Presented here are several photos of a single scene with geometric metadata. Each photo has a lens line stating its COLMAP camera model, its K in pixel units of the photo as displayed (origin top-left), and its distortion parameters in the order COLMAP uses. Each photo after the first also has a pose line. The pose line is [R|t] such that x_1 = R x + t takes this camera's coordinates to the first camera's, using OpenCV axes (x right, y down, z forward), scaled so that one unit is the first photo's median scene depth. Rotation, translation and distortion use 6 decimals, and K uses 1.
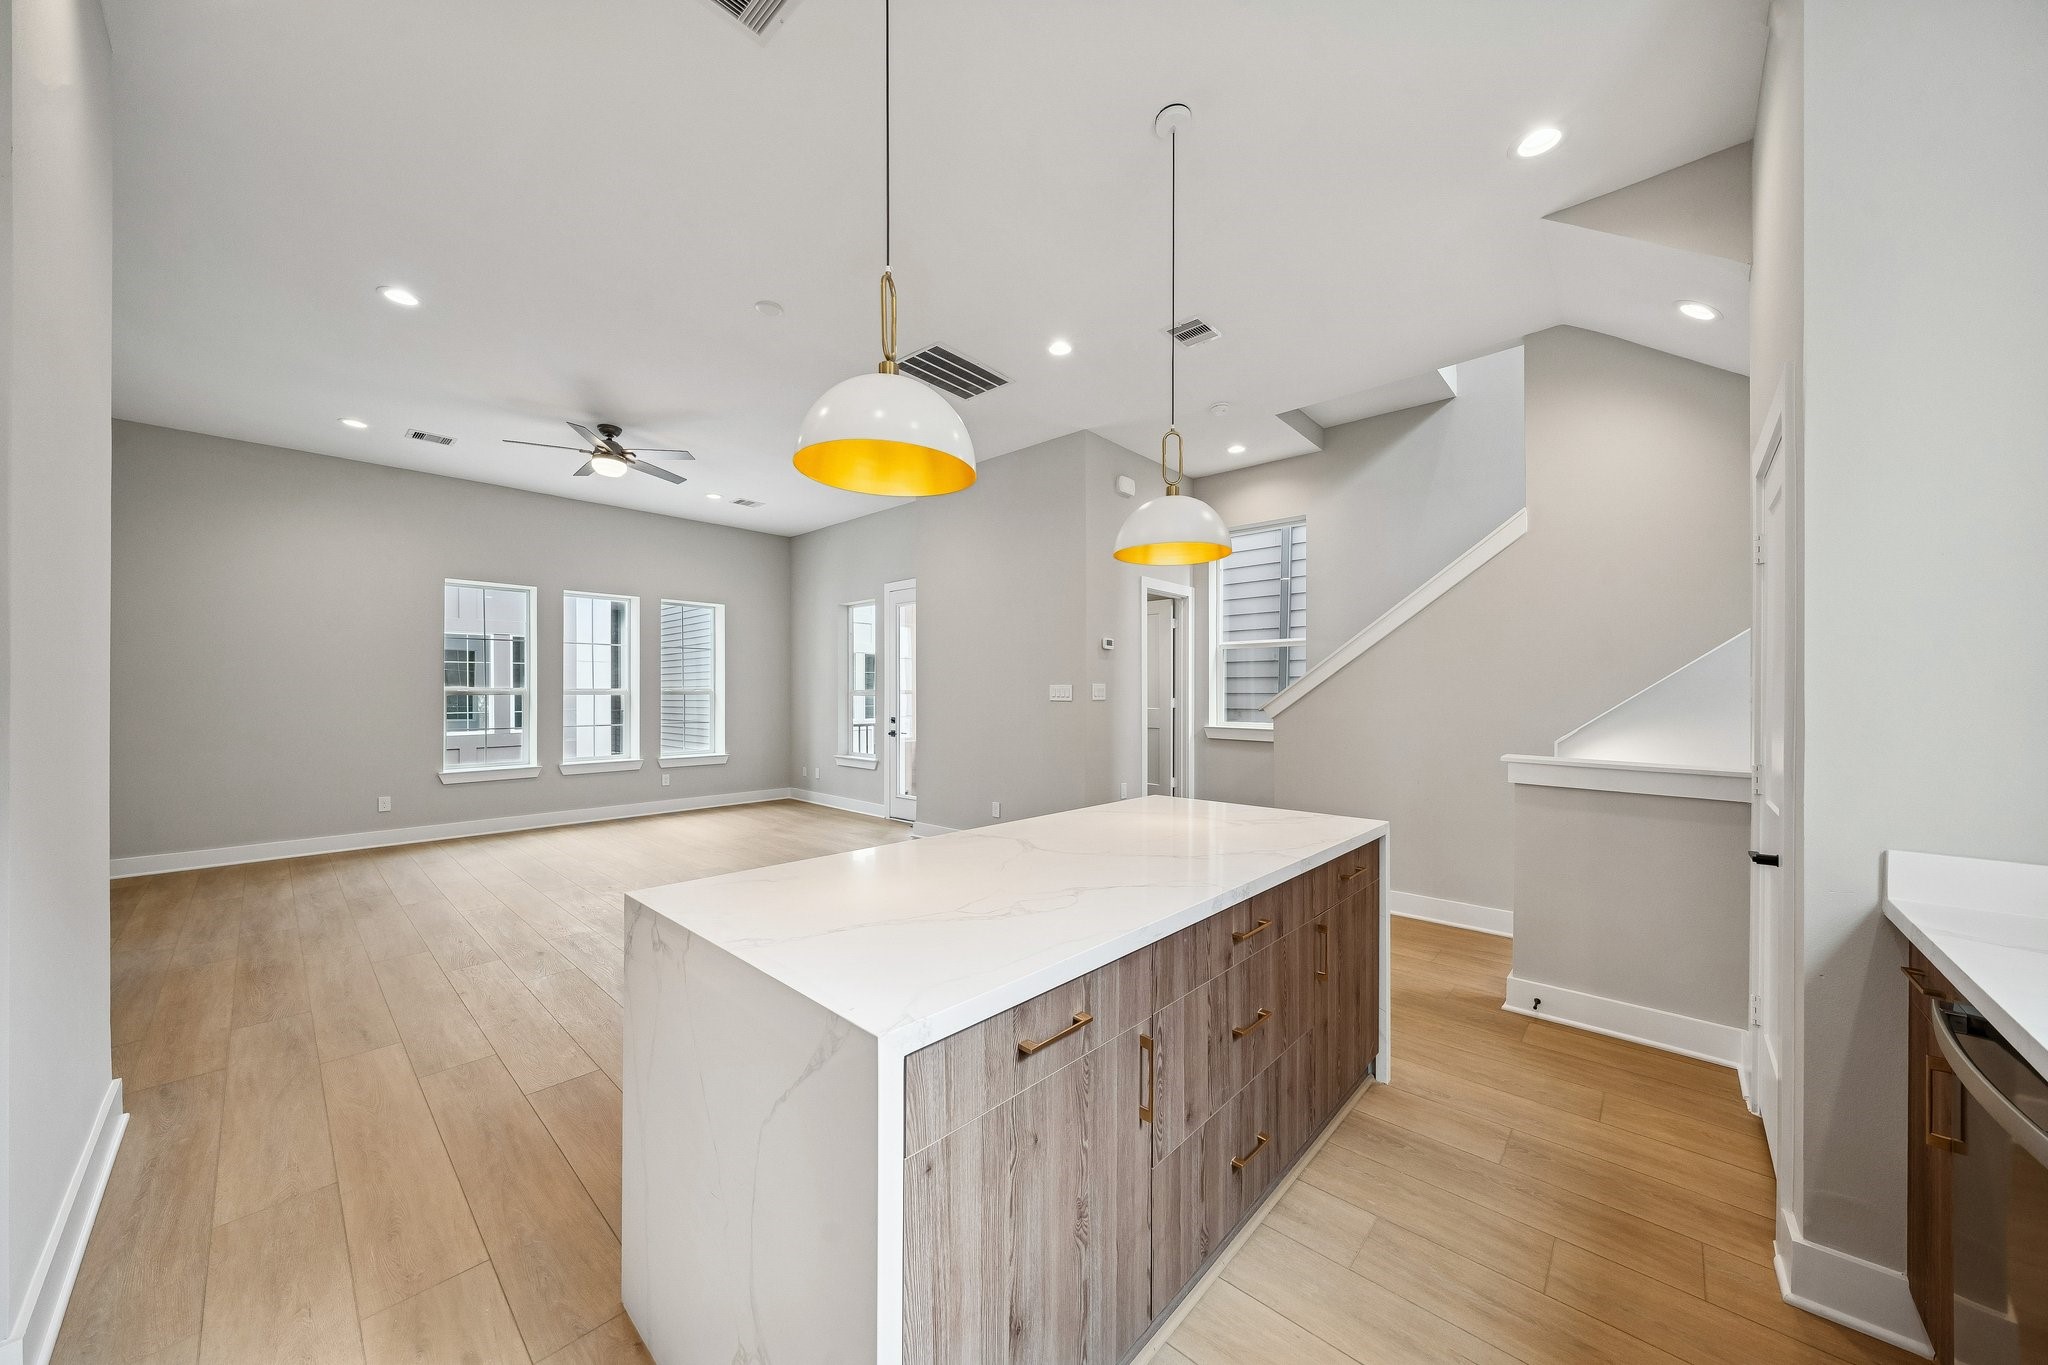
lens RADIAL K [[700.4, 0, 1008.2], [0, 700.4, 688.3], [0, 0, 1]] dist [-0.006565, 0.000359]
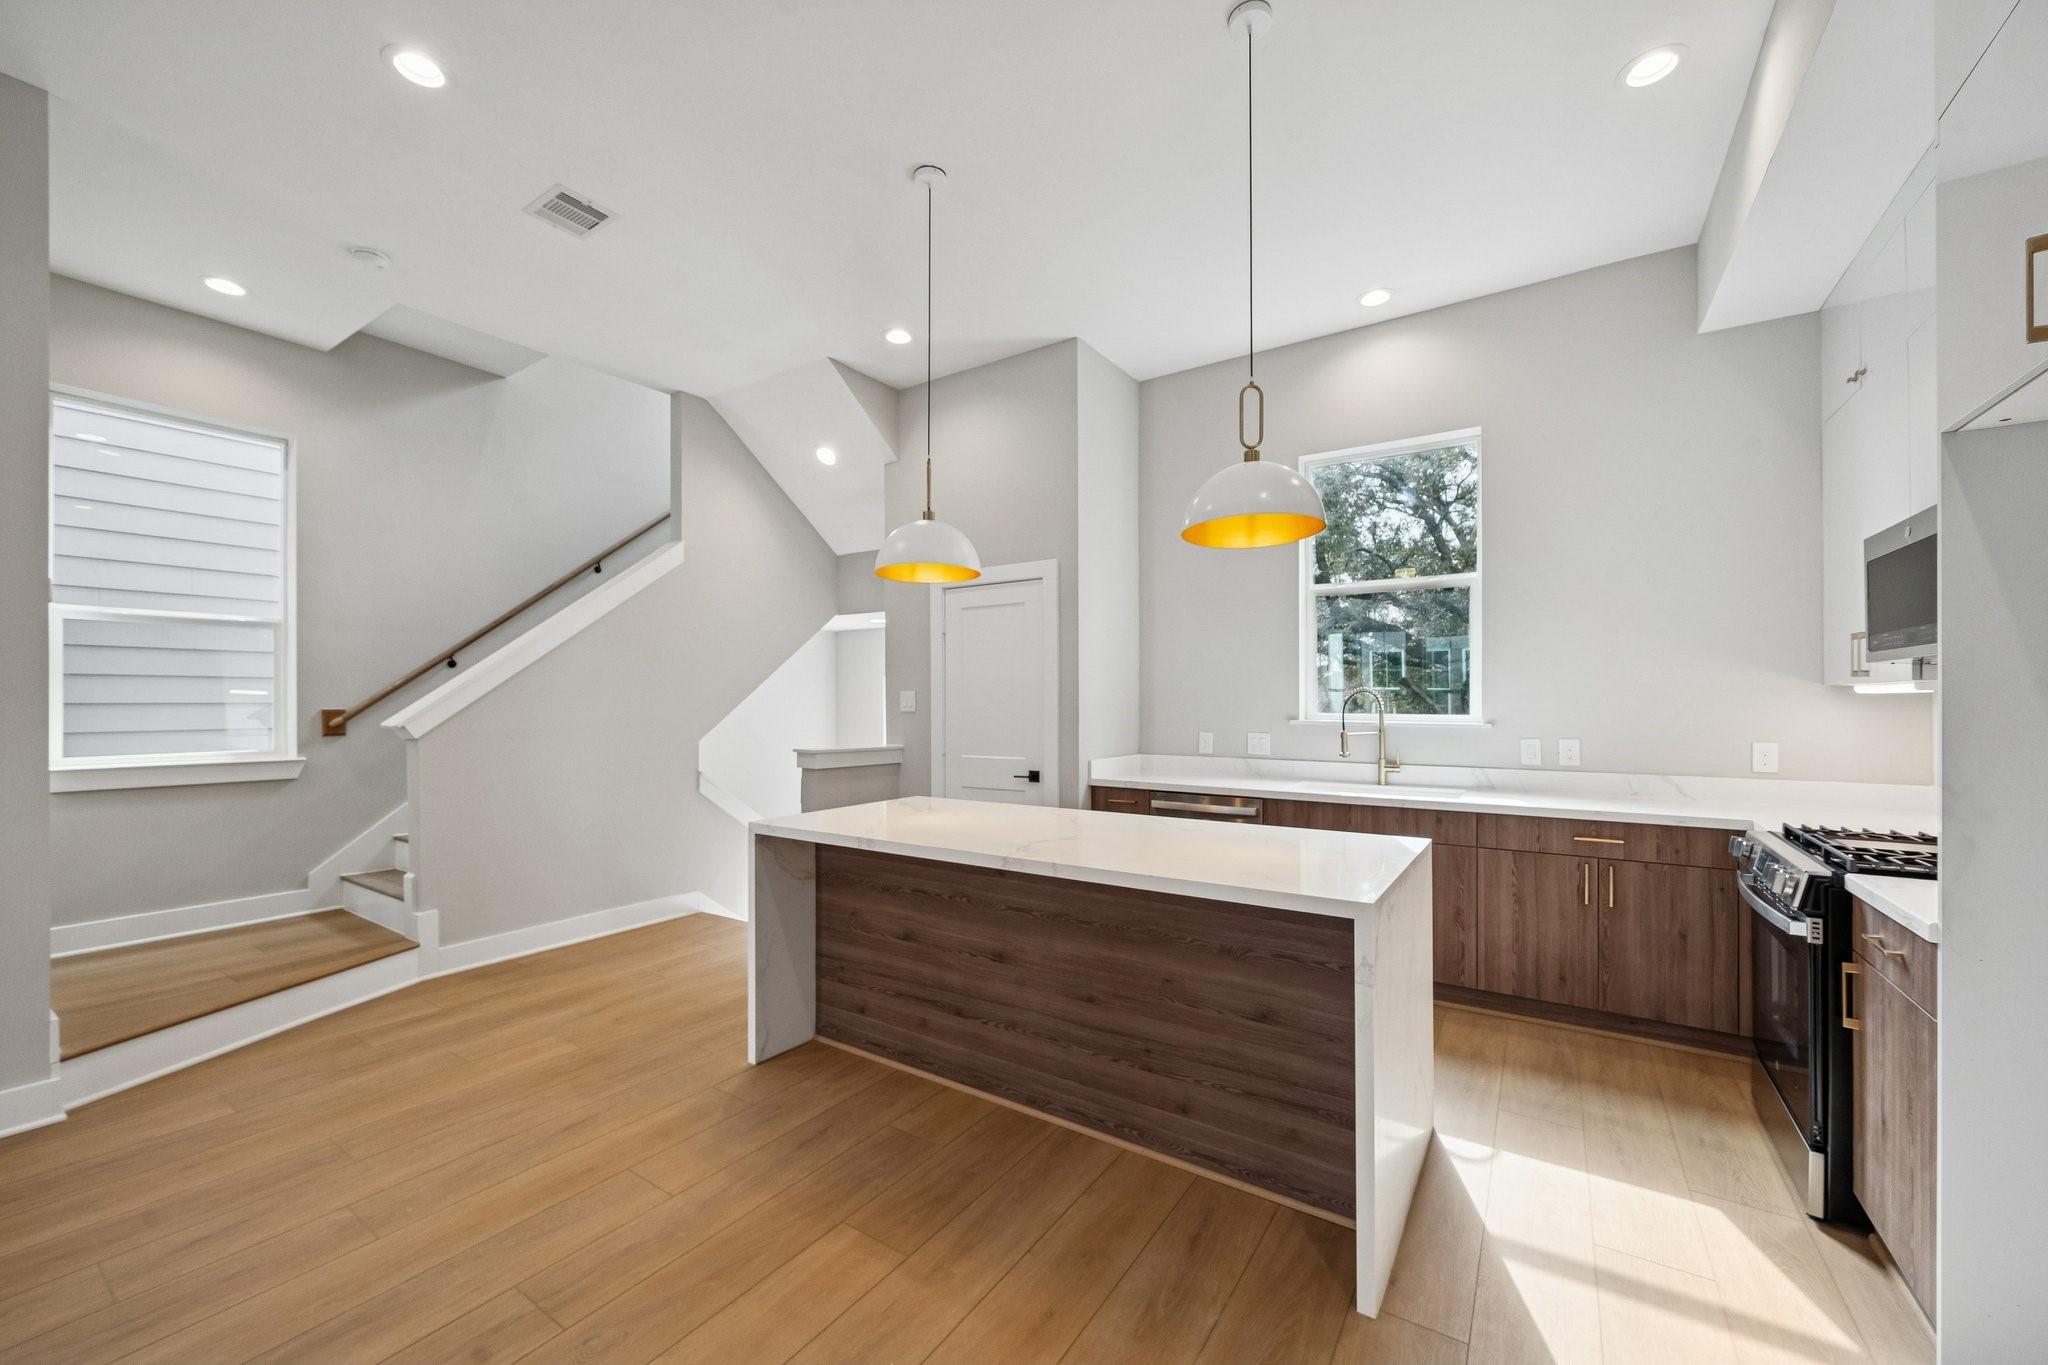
lens RADIAL K [[781.4, 0, 1017.4], [0, 781.4, 700.6], [0, 0, 1]] dist [-0.003423, 0.000168]
pose [[-0.163402, 0.000385, 0.986559, -0.338632], [-0.004906, 0.999987, -0.001203, 0.002755], [-0.986547, -0.005037, -0.163398, 0.358390]]
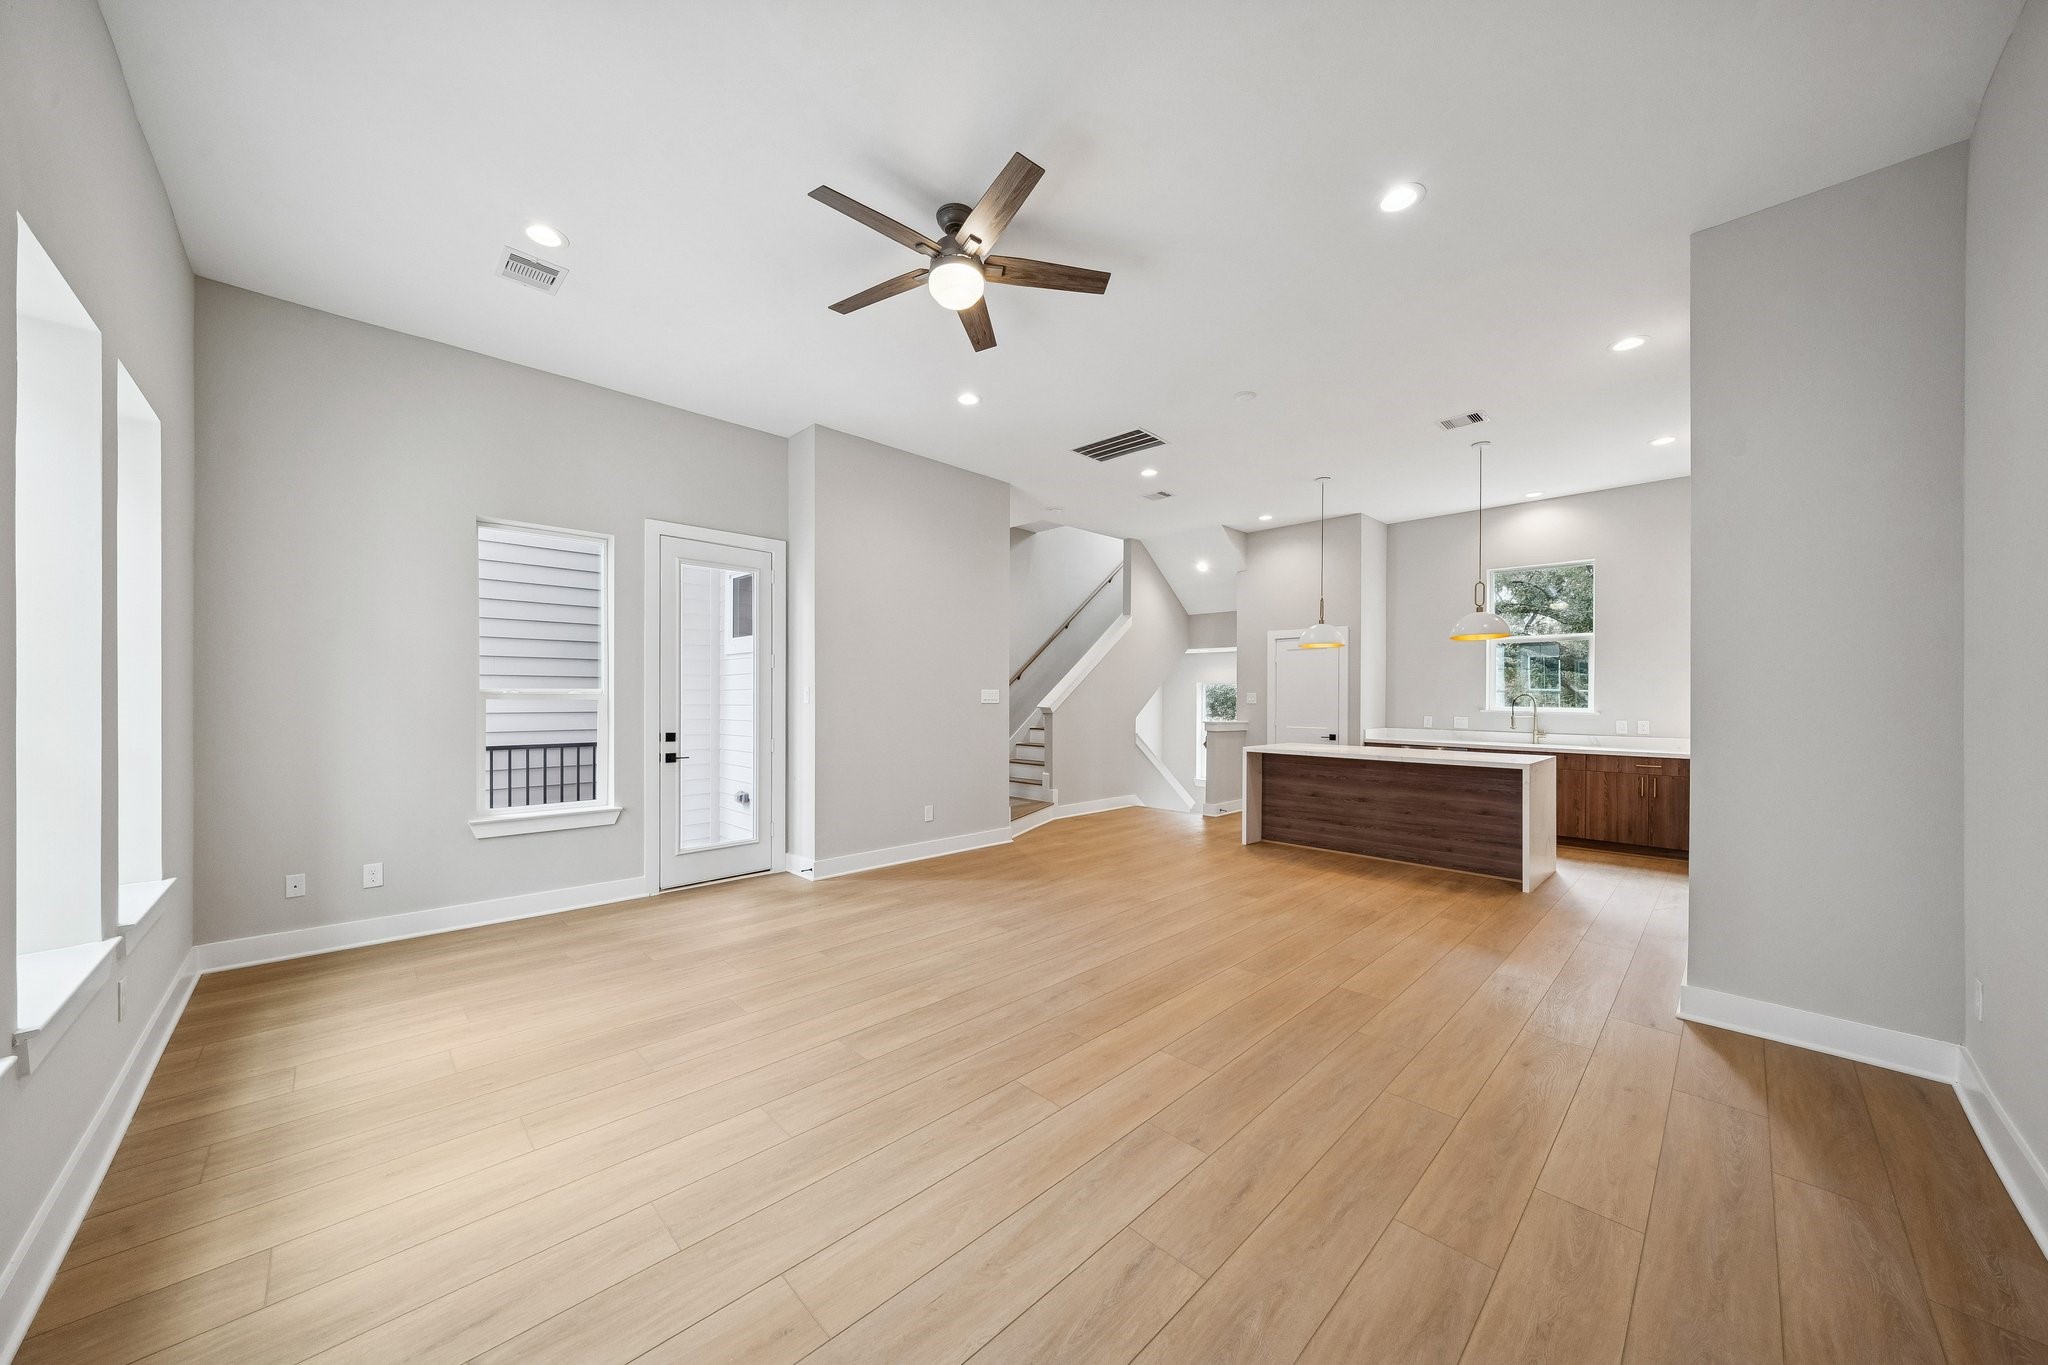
lens RADIAL K [[700.4, 0, 1008.4], [0, 700.4, 698.2], [0, 0, 1]] dist [-0.006565, 0.000359]
pose [[0.052030, -0.003327, 0.998640, -0.828740], [-0.012165, 0.999918, 0.003965, 0.003414], [-0.998571, -0.012355, 0.051986, 0.685773]]
